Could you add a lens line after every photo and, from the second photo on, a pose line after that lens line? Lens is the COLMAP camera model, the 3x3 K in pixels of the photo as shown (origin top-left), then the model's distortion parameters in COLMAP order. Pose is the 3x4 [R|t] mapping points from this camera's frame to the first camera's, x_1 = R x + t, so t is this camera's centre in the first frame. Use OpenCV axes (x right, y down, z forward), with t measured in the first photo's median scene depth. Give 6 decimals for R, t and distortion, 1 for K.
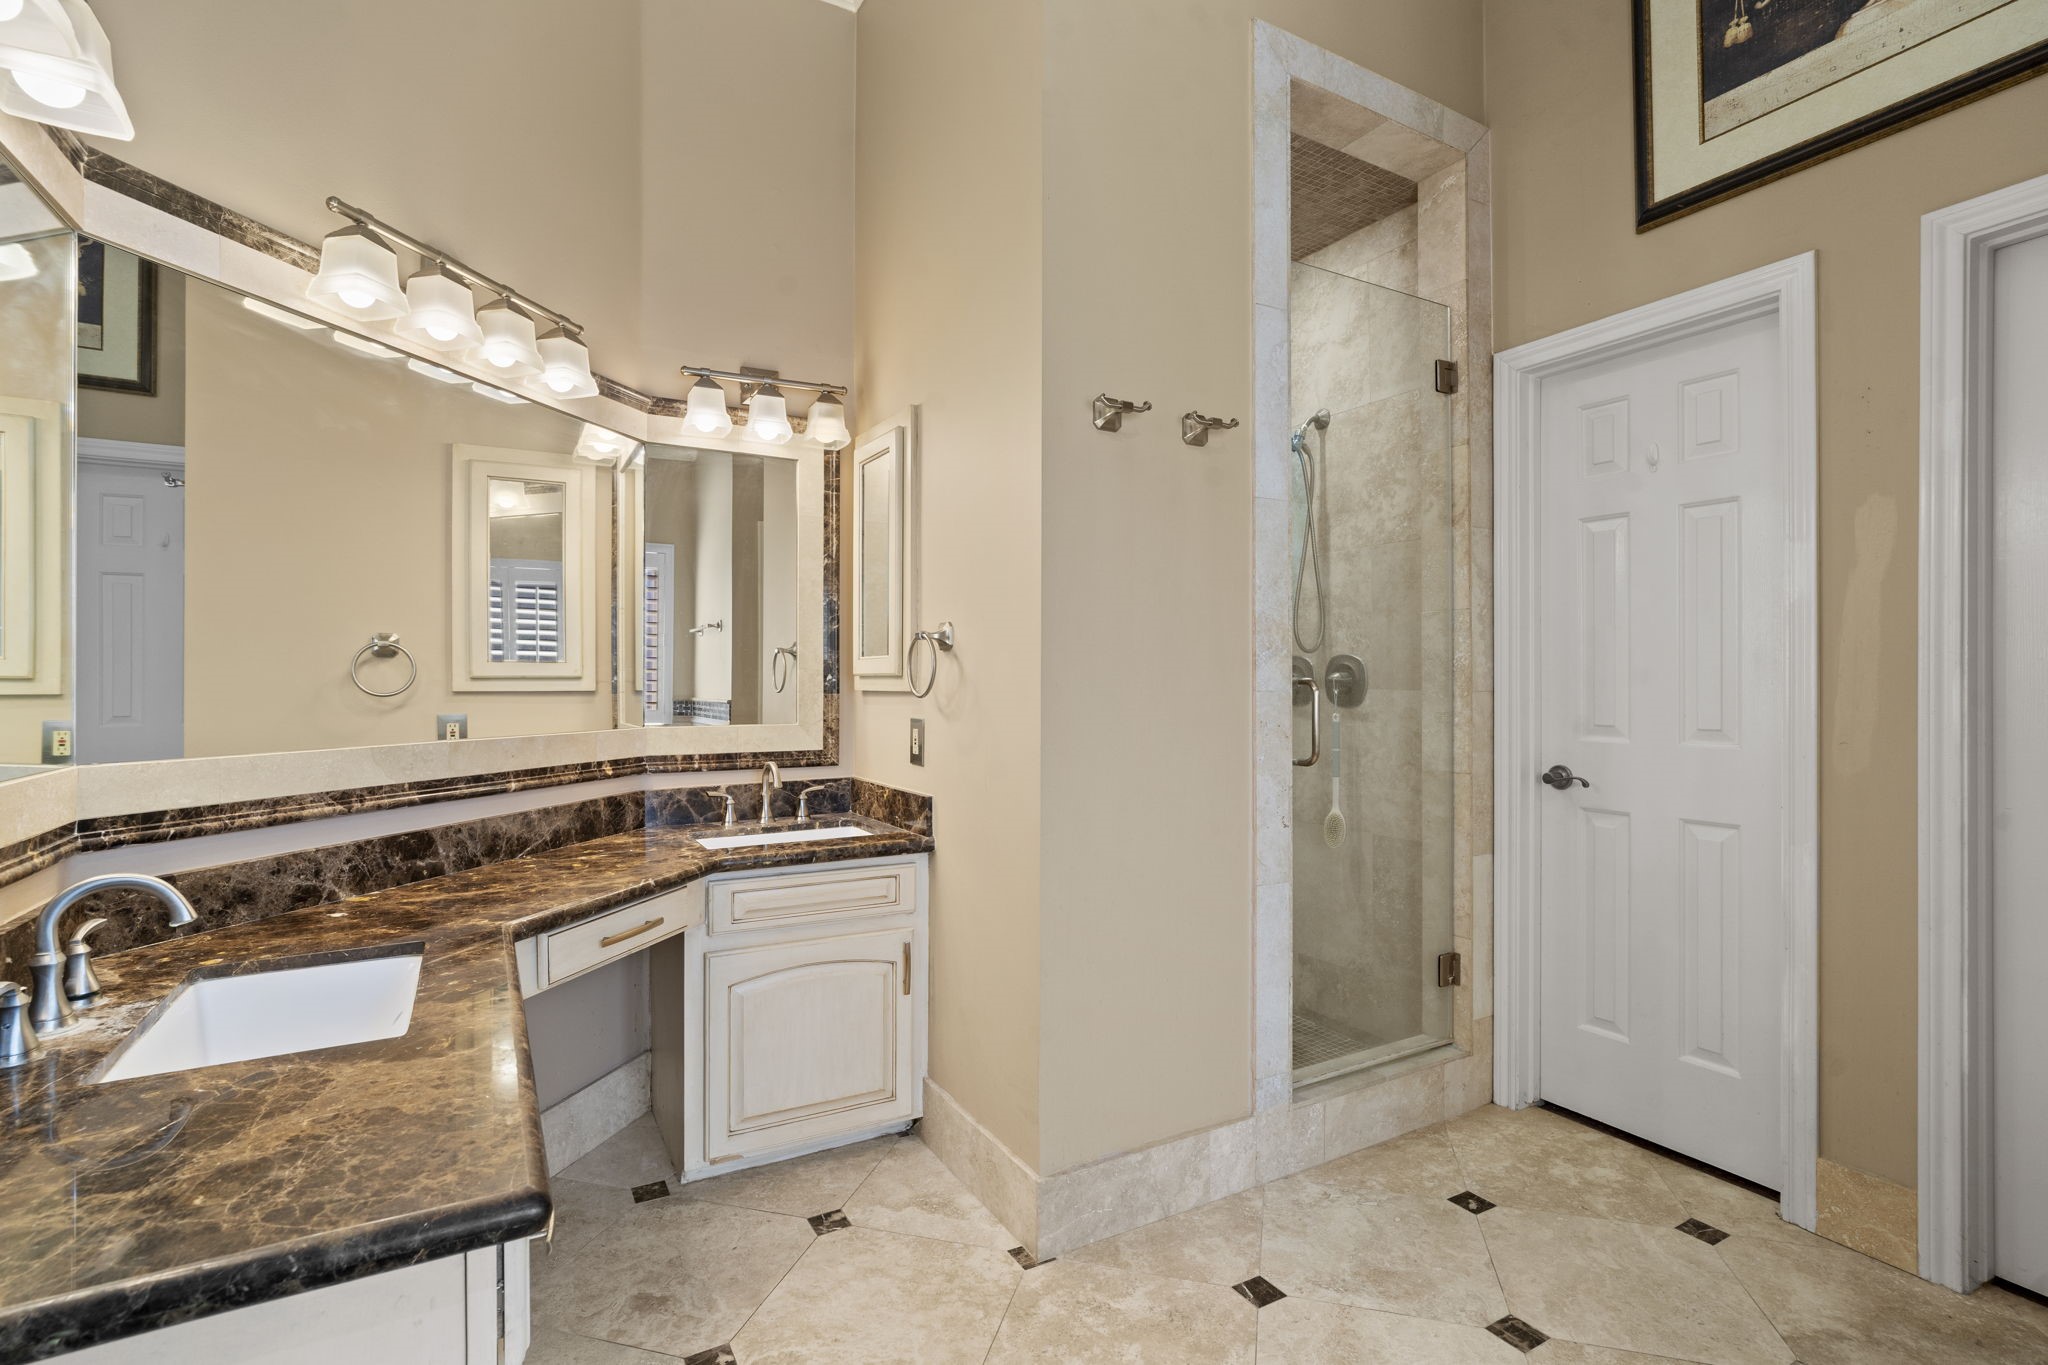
lens RADIAL K [[967.5, 0, 1017.9], [0, 967.5, 682.9], [0, 0, 1]] dist [-0.000814, 0.000115]
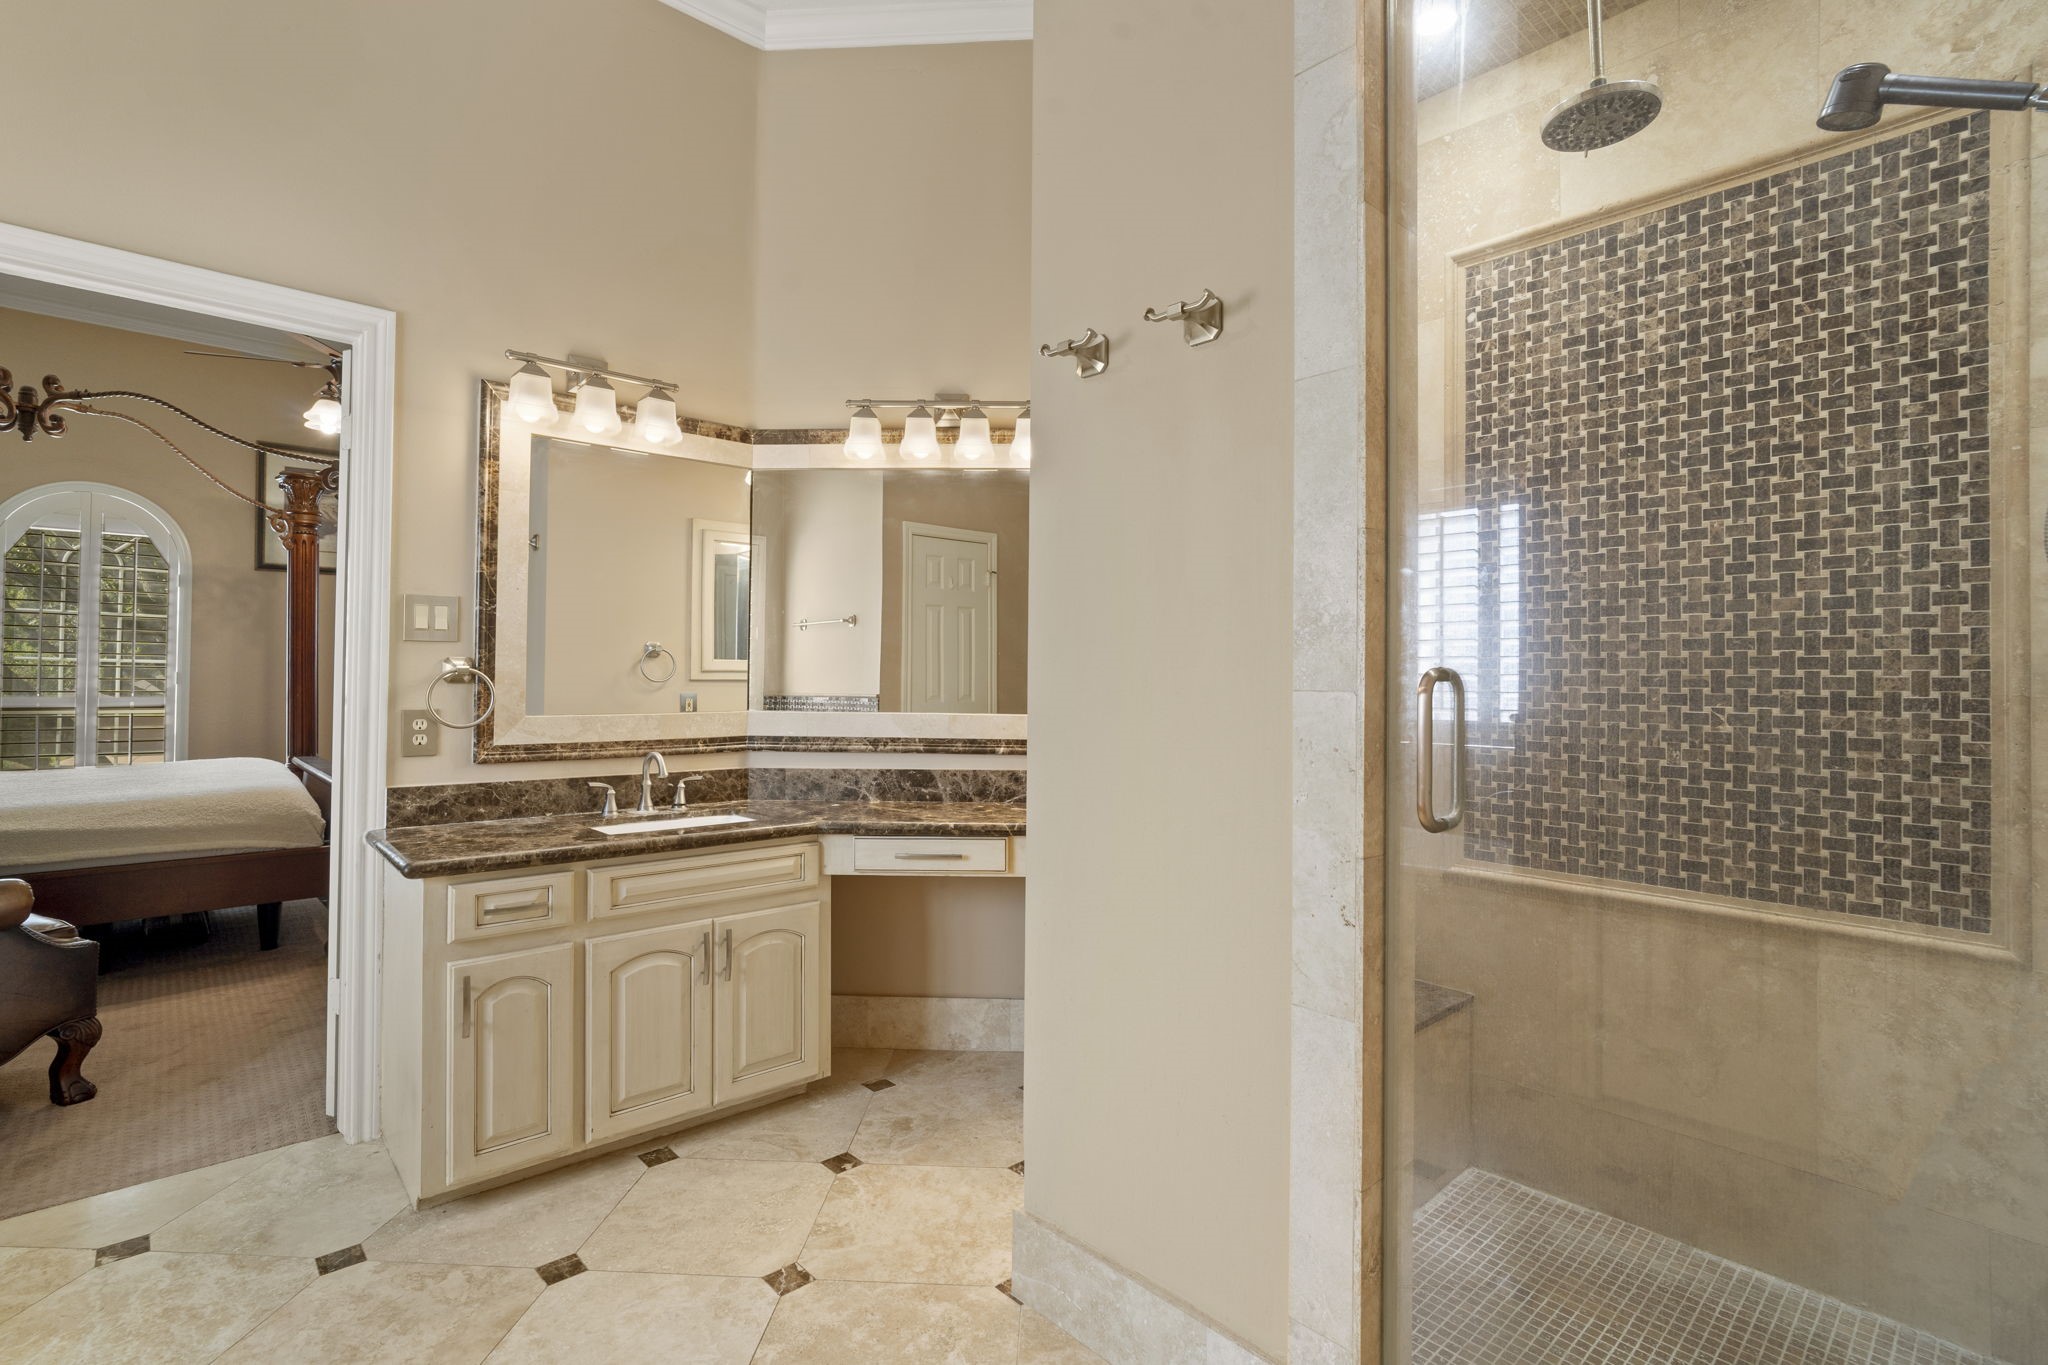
lens RADIAL K [[967.5, 0, 1019.7], [0, 967.5, 670.5], [0, 0, 1]] dist [-0.000814, 0.000115]
pose [[0.227583, -0.002591, -0.973755, 1.014541], [-0.009947, 0.999938, -0.004985, -0.001561], [0.973708, 0.010820, 0.227543, 0.850499]]
